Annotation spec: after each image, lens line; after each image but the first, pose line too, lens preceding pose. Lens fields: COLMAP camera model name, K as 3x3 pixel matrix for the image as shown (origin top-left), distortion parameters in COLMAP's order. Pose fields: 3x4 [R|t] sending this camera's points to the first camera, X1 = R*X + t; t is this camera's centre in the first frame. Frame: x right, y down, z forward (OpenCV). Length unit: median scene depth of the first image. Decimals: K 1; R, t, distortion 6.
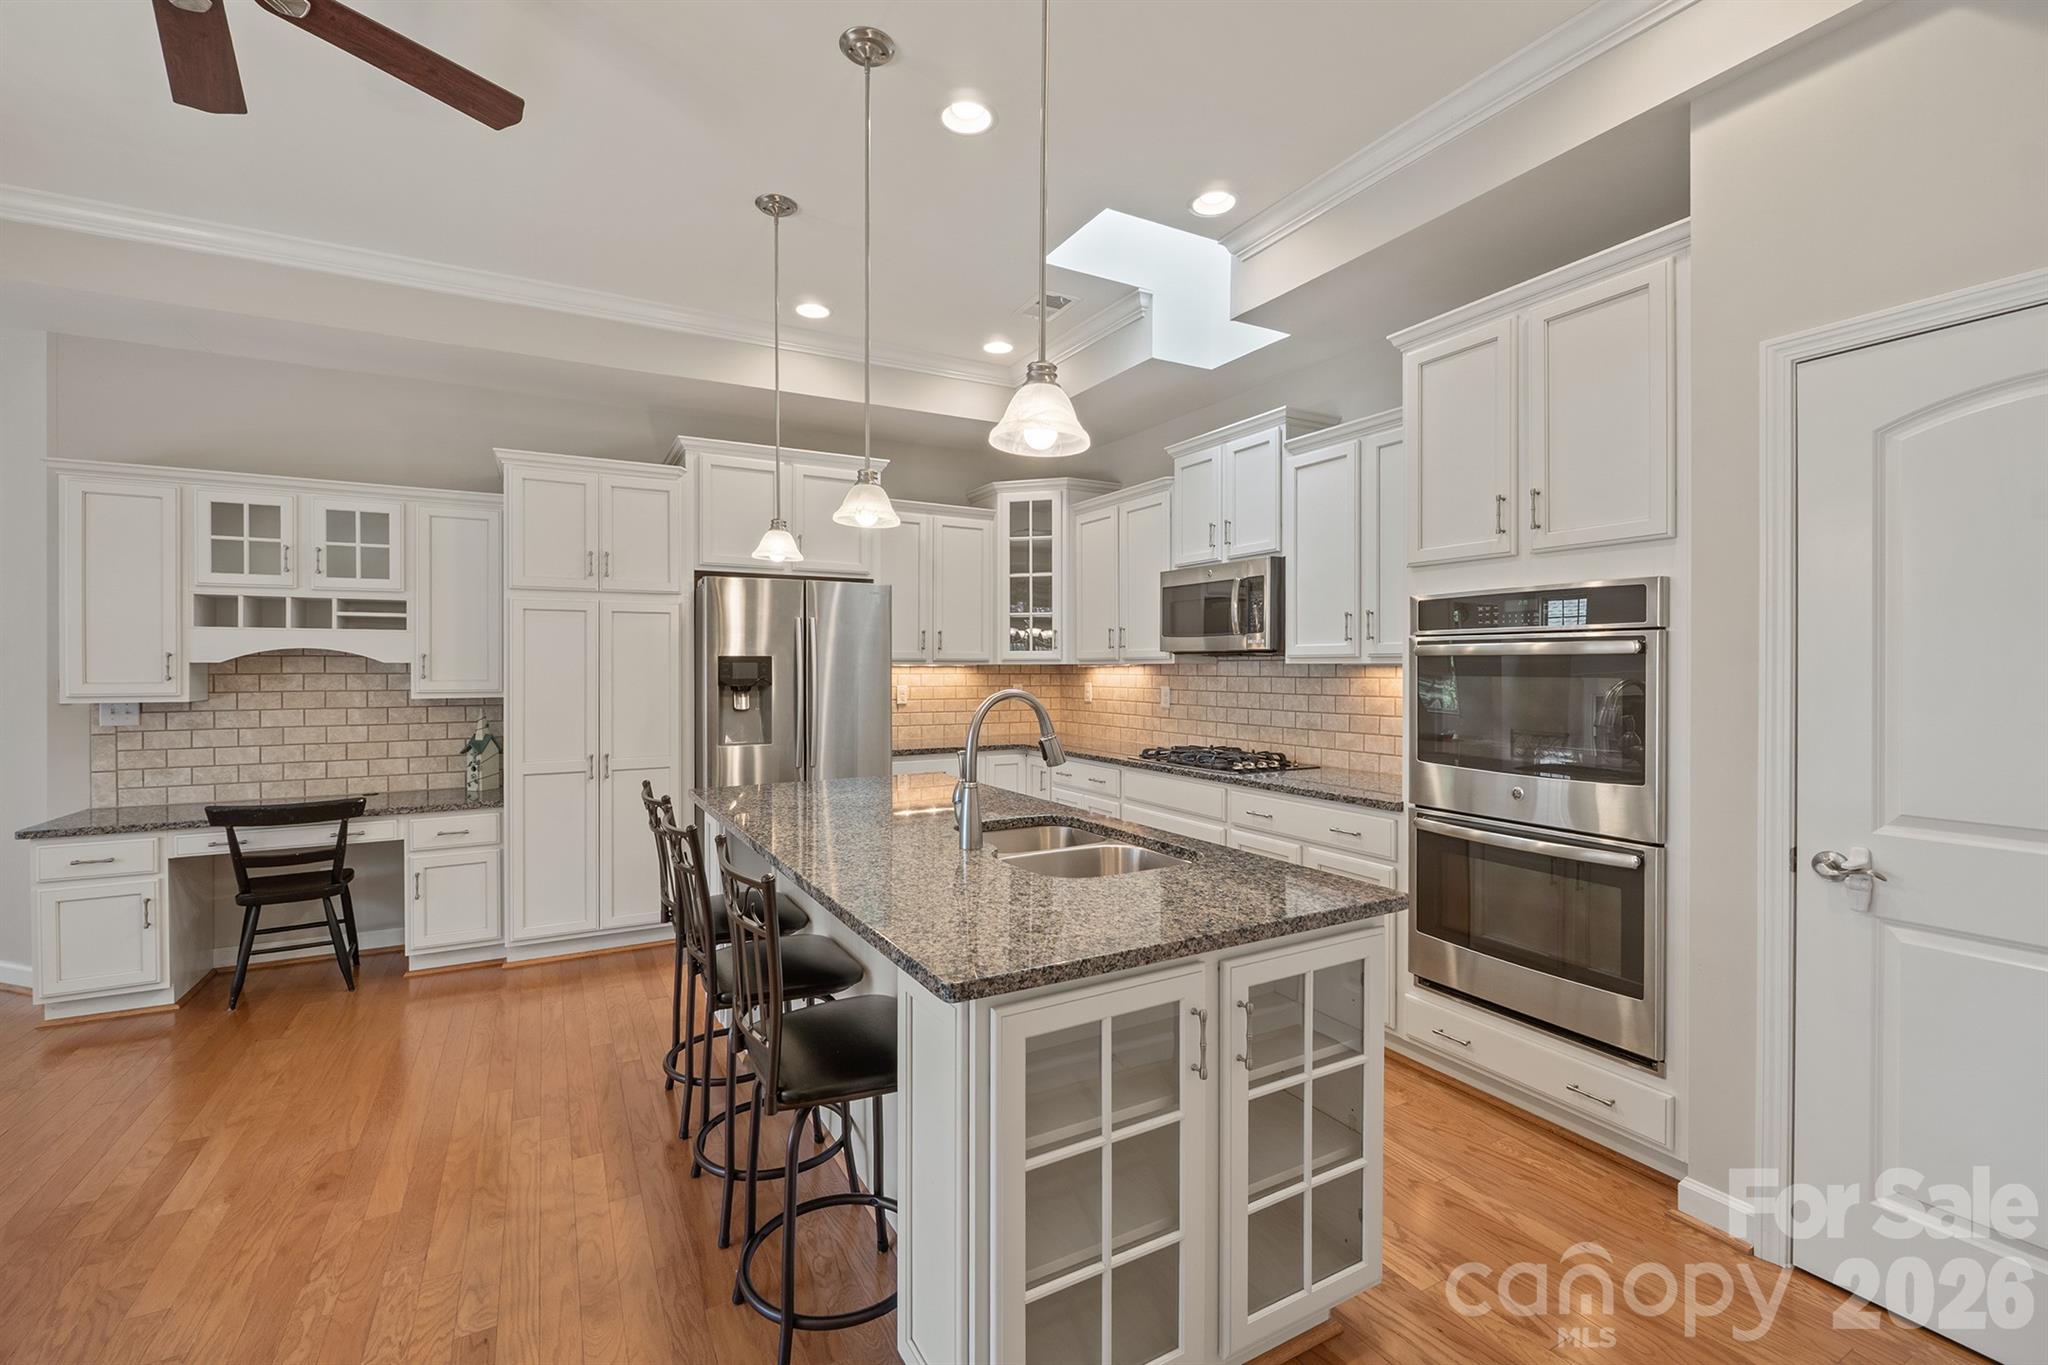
lens RADIAL K [[870.2, 0, 1032.8], [0, 870.2, 674.0], [0, 0, 1]] dist [-0.006772, -0.000346]
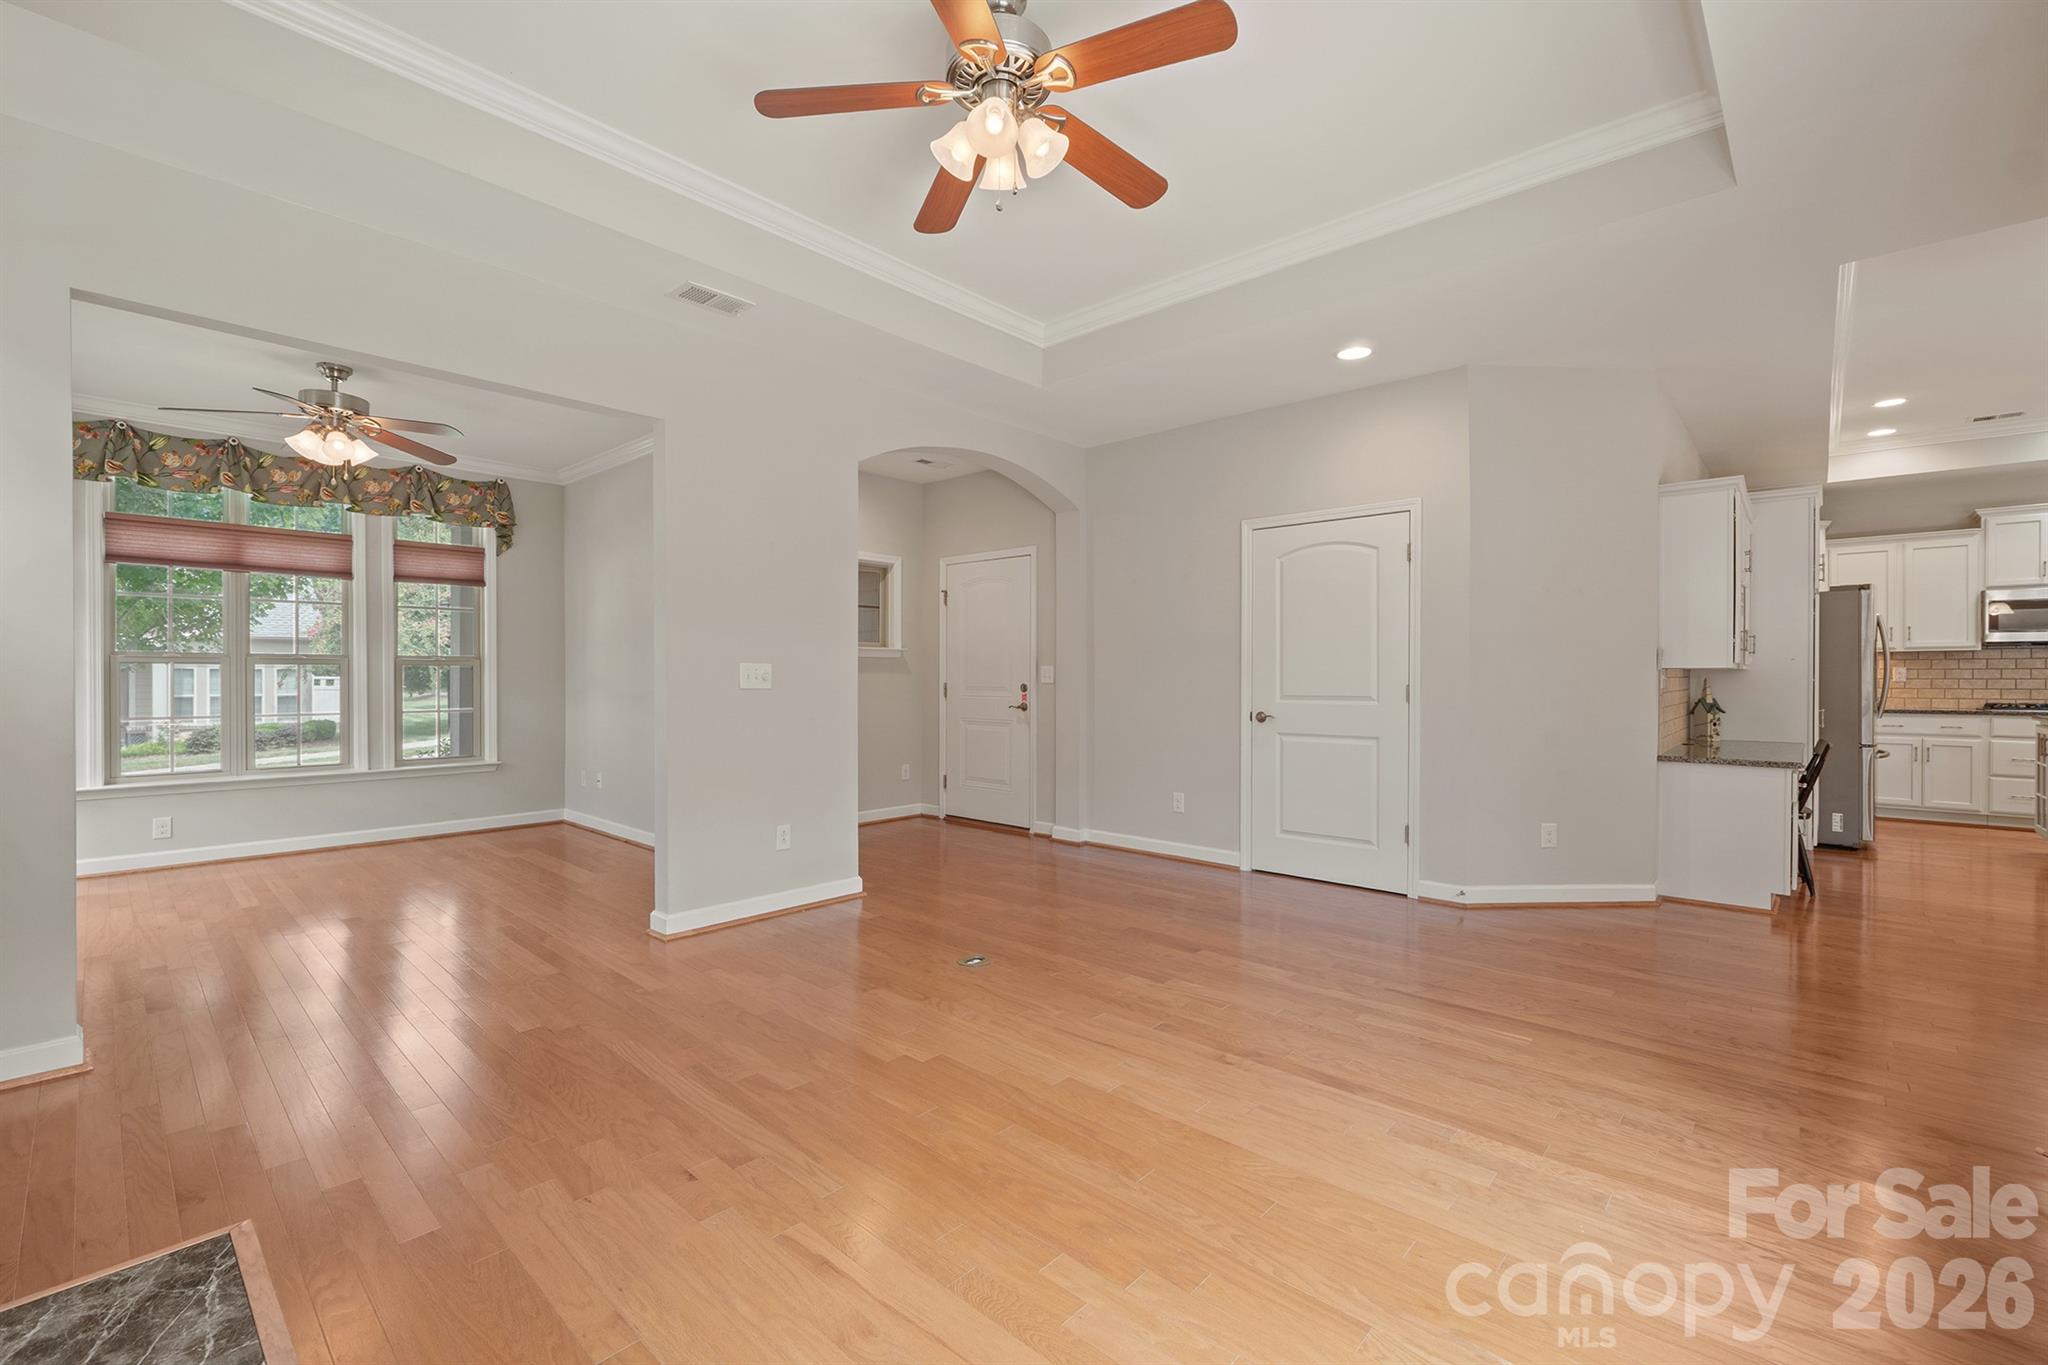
lens RADIAL K [[870.2, 0, 1022.6], [0, 870.2, 679.1], [0, 0, 1]] dist [-0.006772, -0.000346]
pose [[0.951054, -0.001381, 0.309021, -2.226835], [0.002887, 0.999986, -0.004416, 0.047763], [-0.309011, 0.005092, 0.951045, 0.088882]]
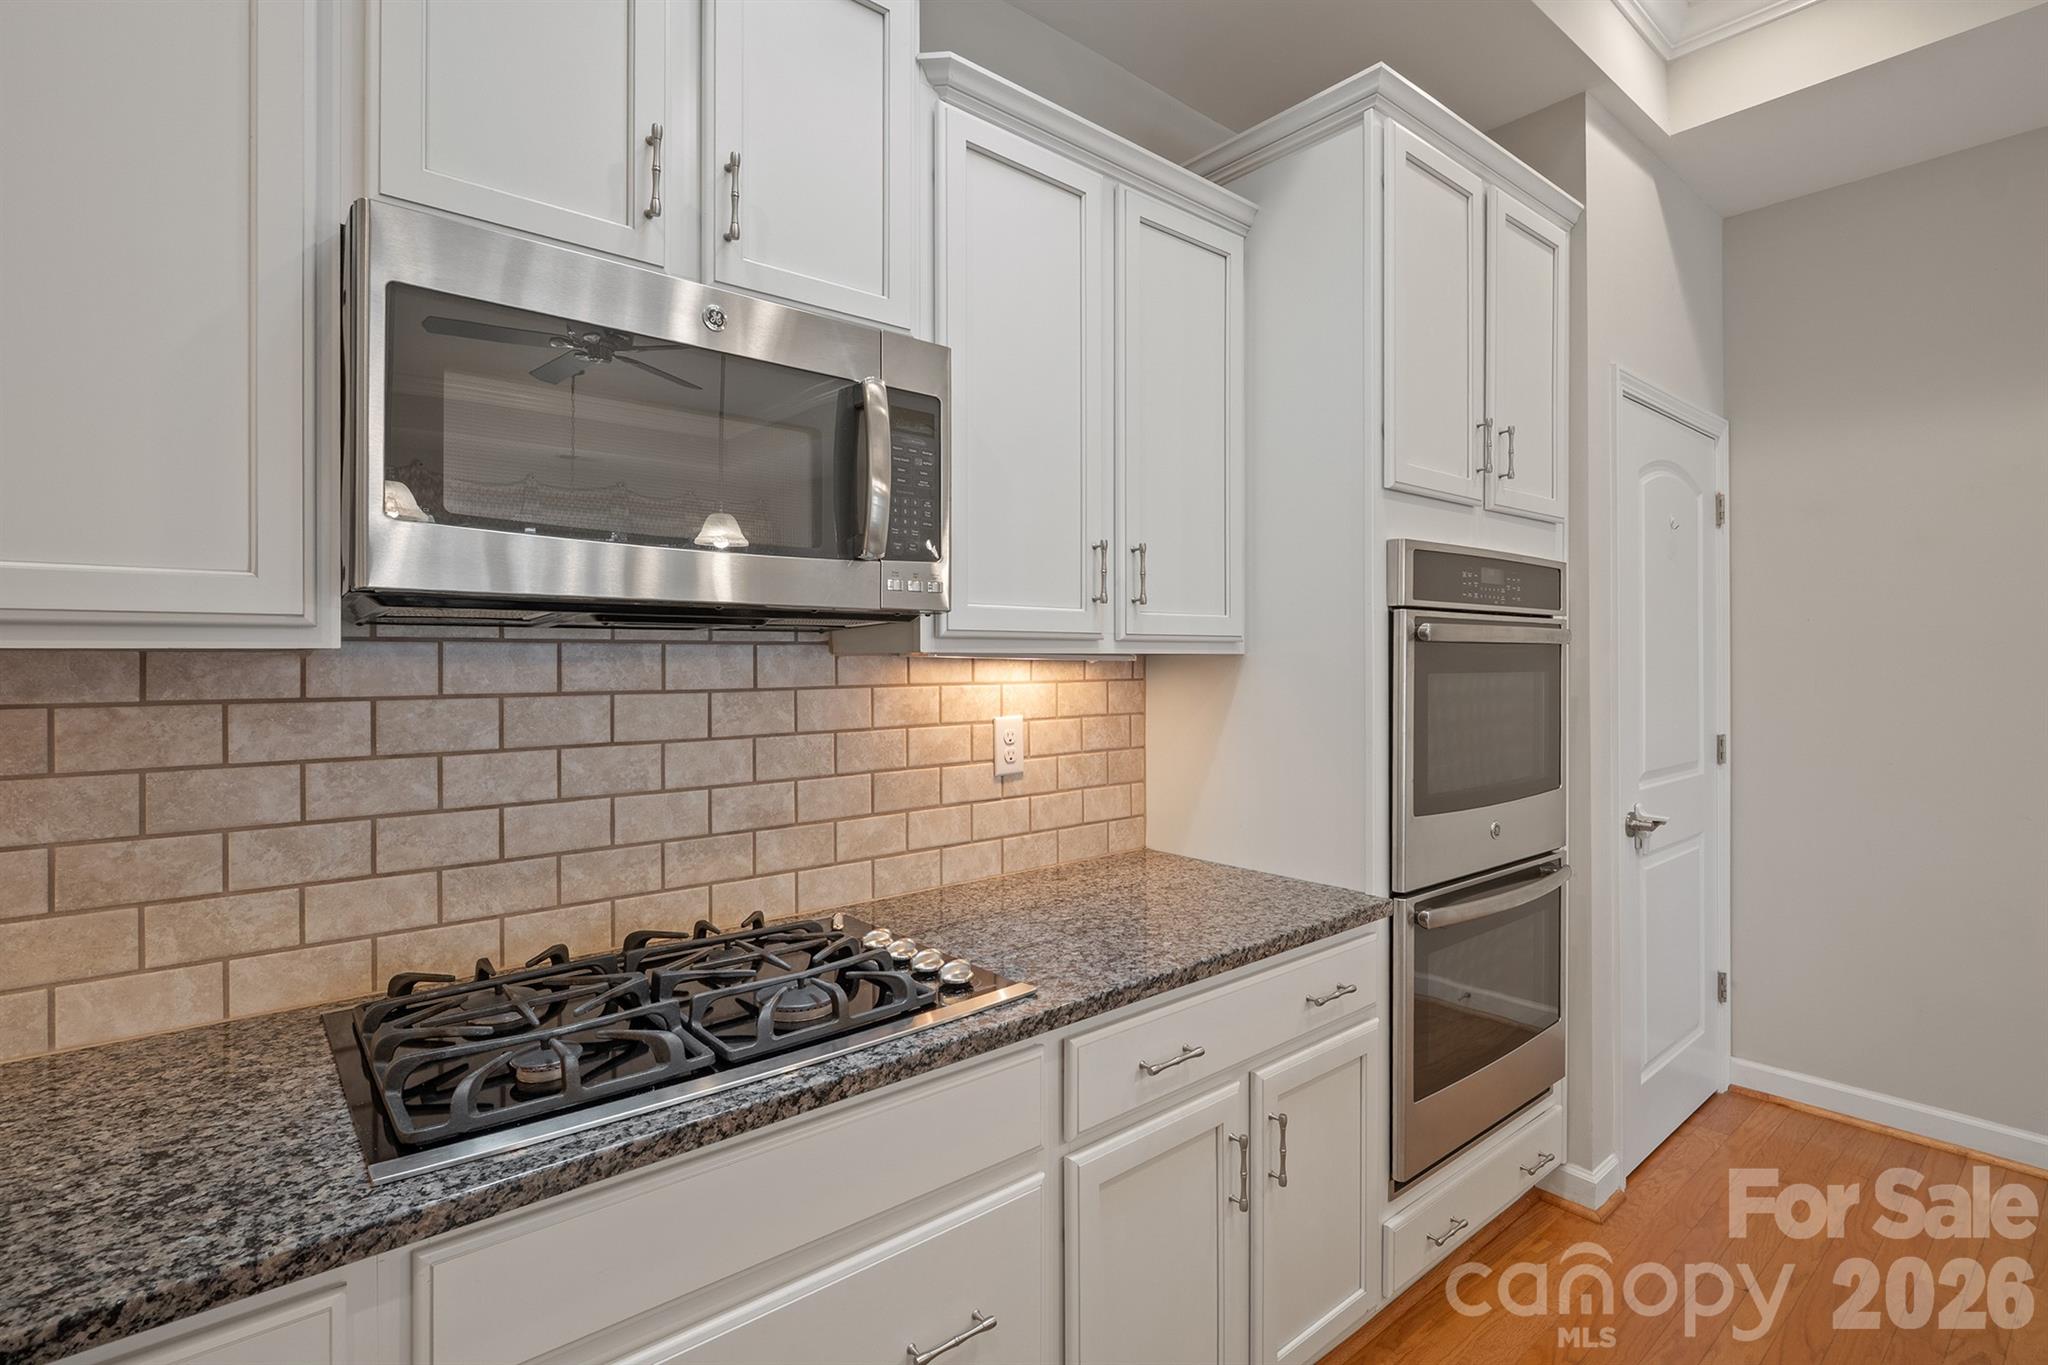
lens RADIAL K [[969.0, 0, 1028.5], [0, 969.0, 661.3], [0, 0, 1]] dist [-0.004307, -0.000290]
pose [[-0.184625, -0.001579, 0.982808, -0.118183], [0.011579, 0.999926, 0.003782, -0.008900], [-0.982741, 0.012078, -0.184593, 1.021373]]
